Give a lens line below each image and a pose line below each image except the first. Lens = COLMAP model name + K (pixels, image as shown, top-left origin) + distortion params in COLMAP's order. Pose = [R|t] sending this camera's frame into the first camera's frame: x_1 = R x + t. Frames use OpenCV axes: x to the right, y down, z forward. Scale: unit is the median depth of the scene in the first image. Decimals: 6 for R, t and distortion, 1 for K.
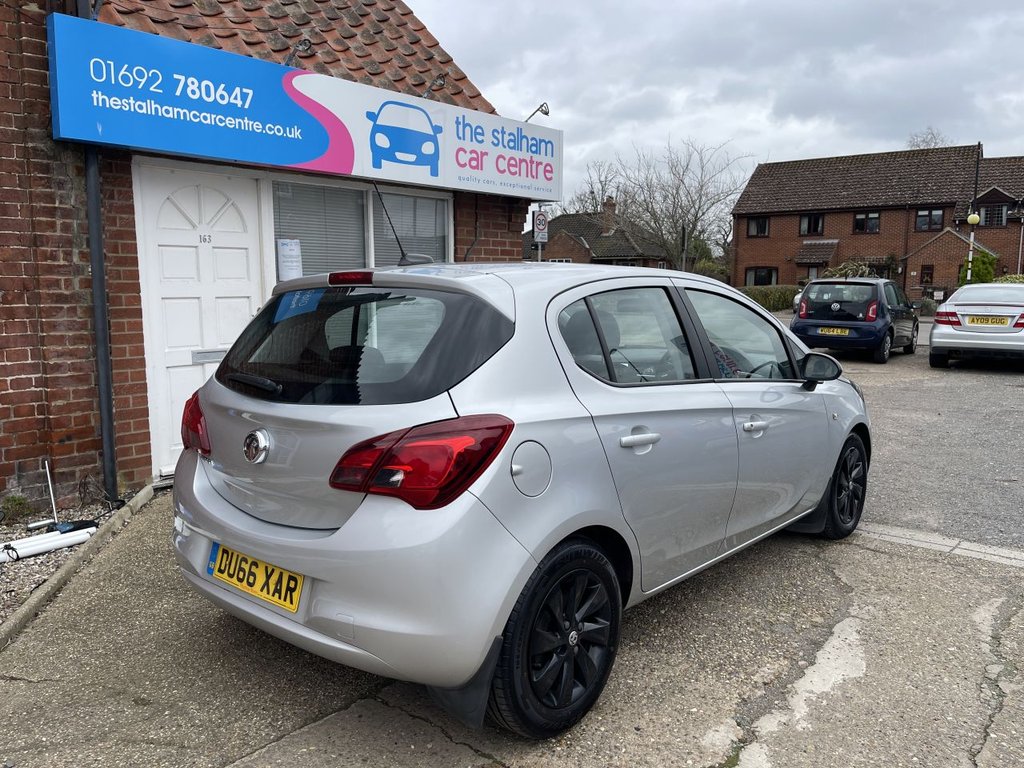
lens RADIAL K [[772.6, 0, 507.0], [0, 772.6, 381.1], [0, 0, 1]] dist [0.094837, -0.129481]
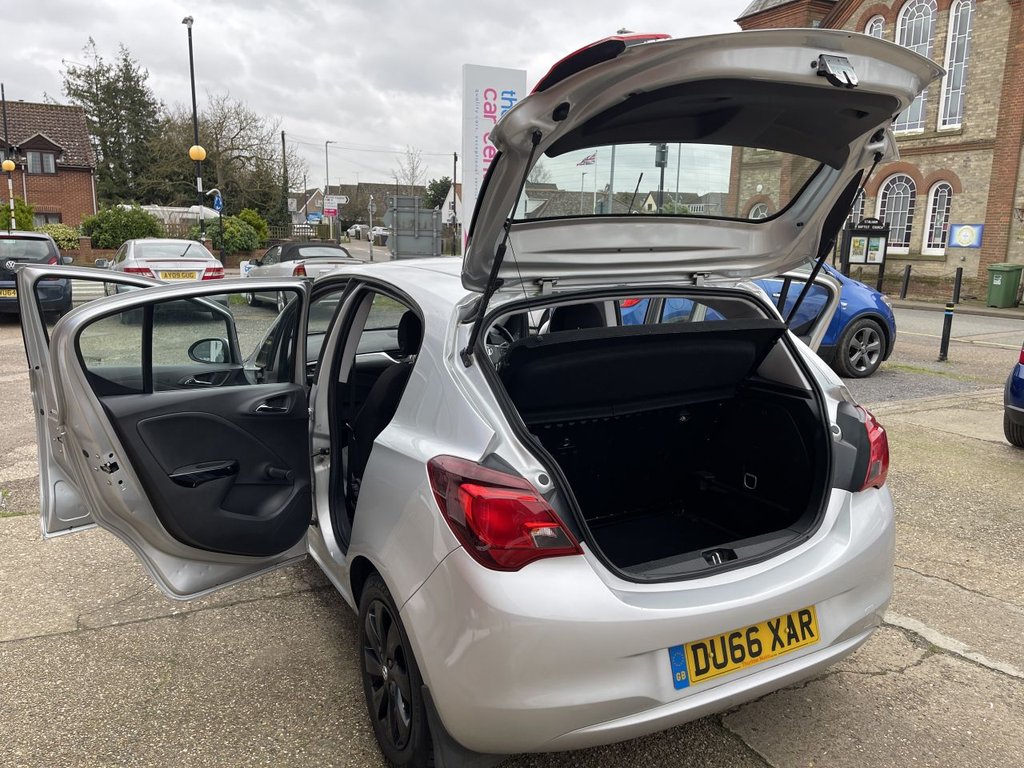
lens RADIAL K [[776.5, 0, 516.1], [0, 776.5, 376.9], [0, 0, 1]] dist [0.075229, -0.105886]
pose [[0.347343, -0.163456, 0.923382, -0.601367], [0.102694, 0.985399, 0.135804, -0.094941], [-0.932098, 0.047655, 0.359058, 0.475552]]
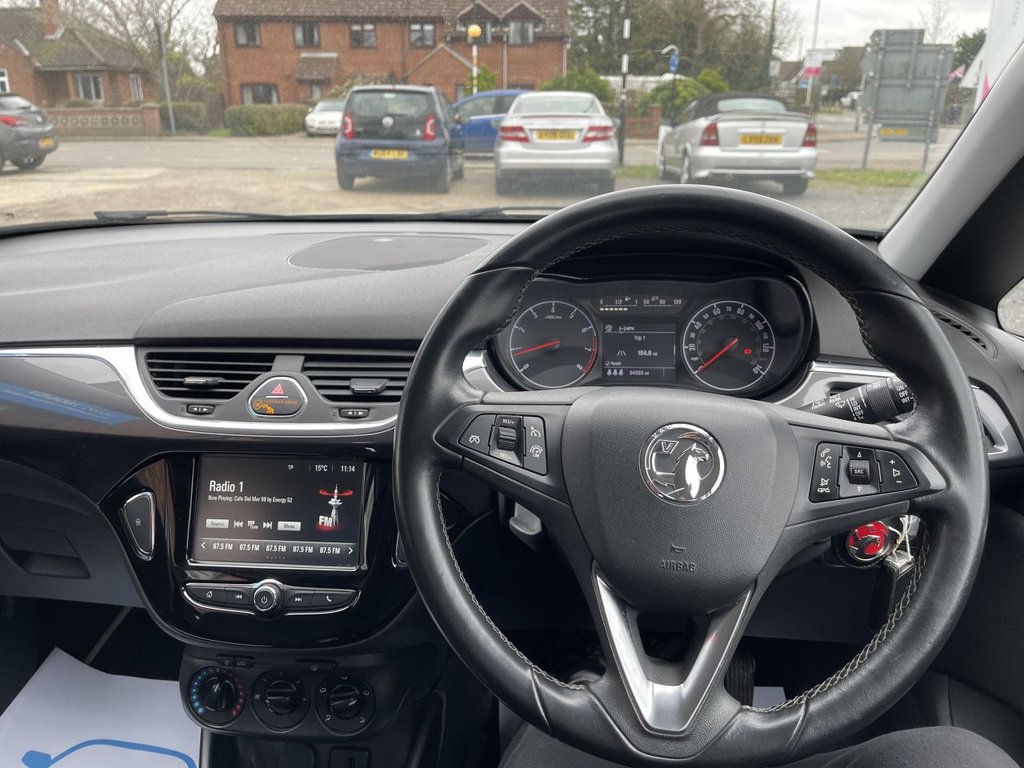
lens RADIAL K [[778.2, 0, 500.6], [0, 778.2, 367.8], [0, 0, 1]] dist [0.090089, -0.136124]
pose [[0.820469, -0.181423, 0.542140, 0.113700], [0.074411, 0.974133, 0.213373, -0.040483], [-0.566827, -0.134725, 0.812746, 0.737774]]
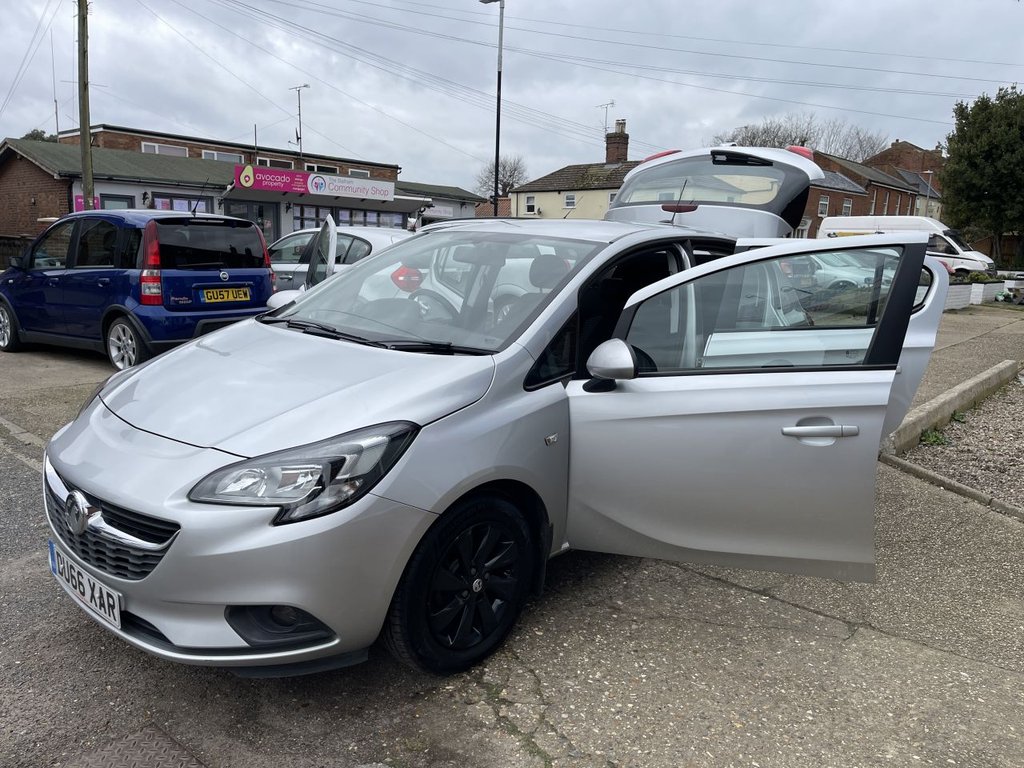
lens RADIAL K [[773.5, 0, 506.6], [0, 773.5, 382.7], [0, 0, 1]] dist [0.095693, -0.127458]
pose [[-0.999297, -0.036752, -0.007398, 0.103479], [-0.037276, 0.953075, 0.300431, -0.188290], [-0.003991, 0.300495, -0.953775, 1.551666]]
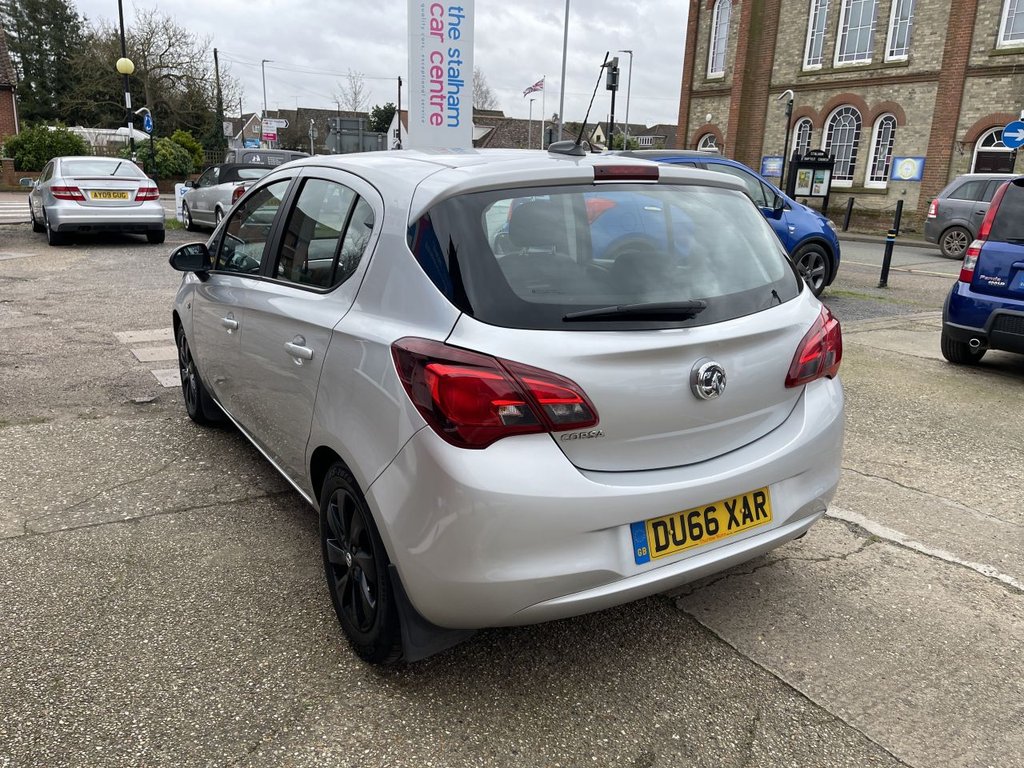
lens RADIAL K [[776.5, 0, 516.1], [0, 776.5, 376.9], [0, 0, 1]] dist [0.075229, -0.105886]
pose [[0.284964, -0.239856, 0.928043, -0.605215], [0.091815, 0.970565, 0.222653, -0.066750], [-0.954131, 0.021760, 0.298599, 0.487379]]
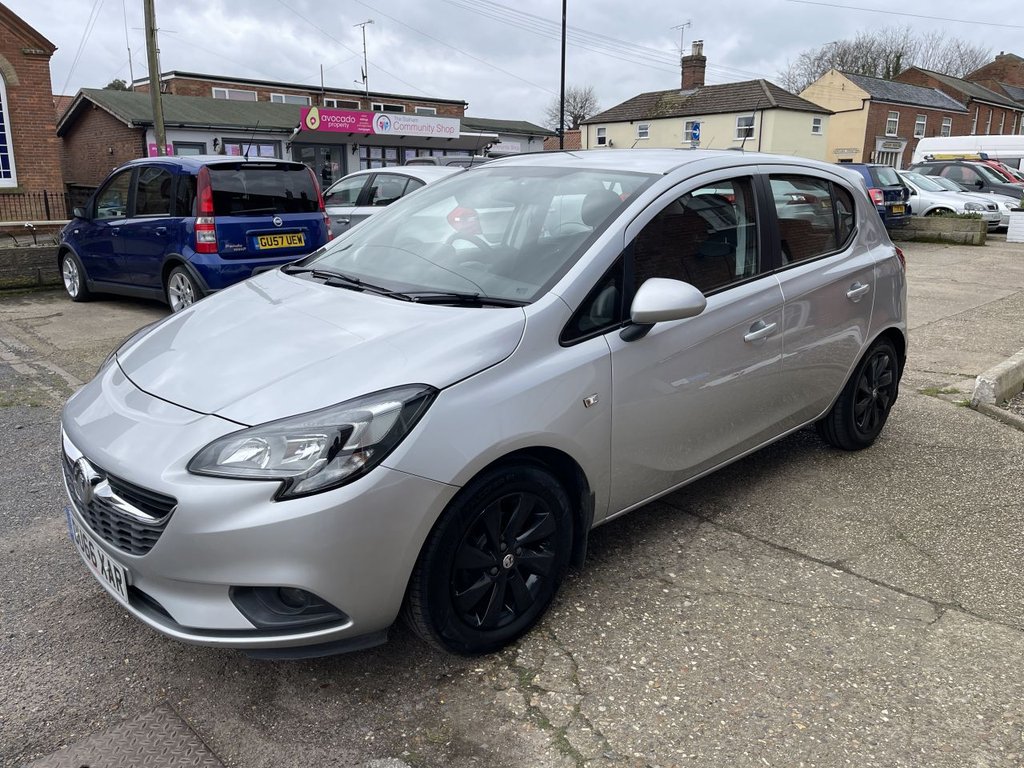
lens RADIAL K [[773.7, 0, 508.4], [0, 773.7, 373.4], [0, 0, 1]] dist [0.095103, -0.125887]
pose [[-0.996059, -0.028363, 0.084033, 0.077398], [0.004244, 0.931156, 0.364597, -0.181423], [-0.088589, 0.363516, -0.927366, 1.494034]]
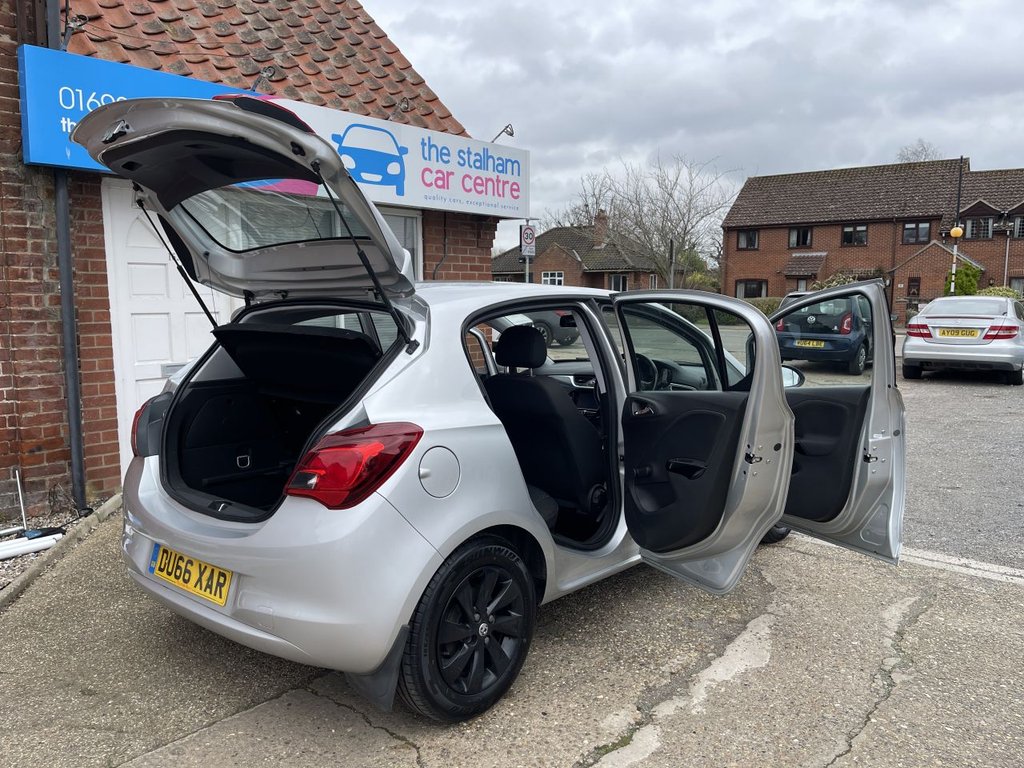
lens RADIAL K [[773.5, 0, 506.6], [0, 773.5, 382.7], [0, 0, 1]] dist [0.095693, -0.127458]
pose [[0.999993, -0.002268, 0.002879, 0.057474], [0.002308, 0.999903, -0.013716, 0.001071], [-0.002848, 0.013722, 0.999902, -0.044607]]
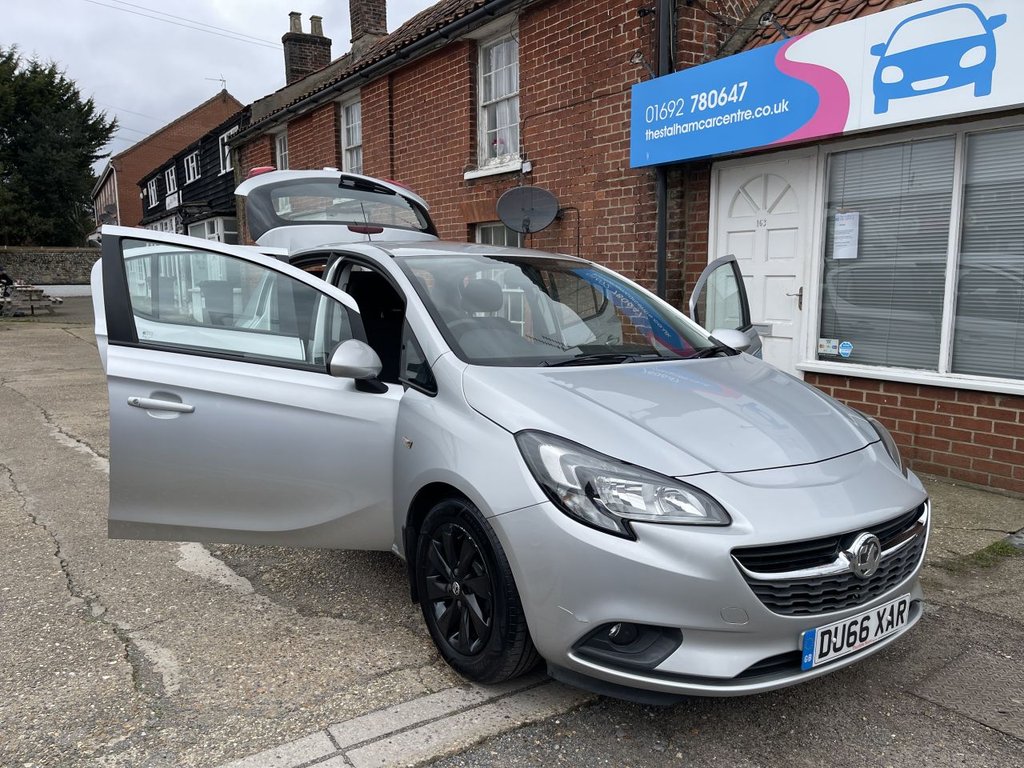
lens RADIAL K [[773.5, 0, 506.6], [0, 773.5, 382.7], [0, 0, 1]] dist [0.095693, -0.127458]
pose [[-0.249917, 0.132368, -0.959177, 0.875003], [-0.123263, 0.978203, 0.167110, -0.109676], [0.960389, 0.159995, -0.228153, 1.028673]]
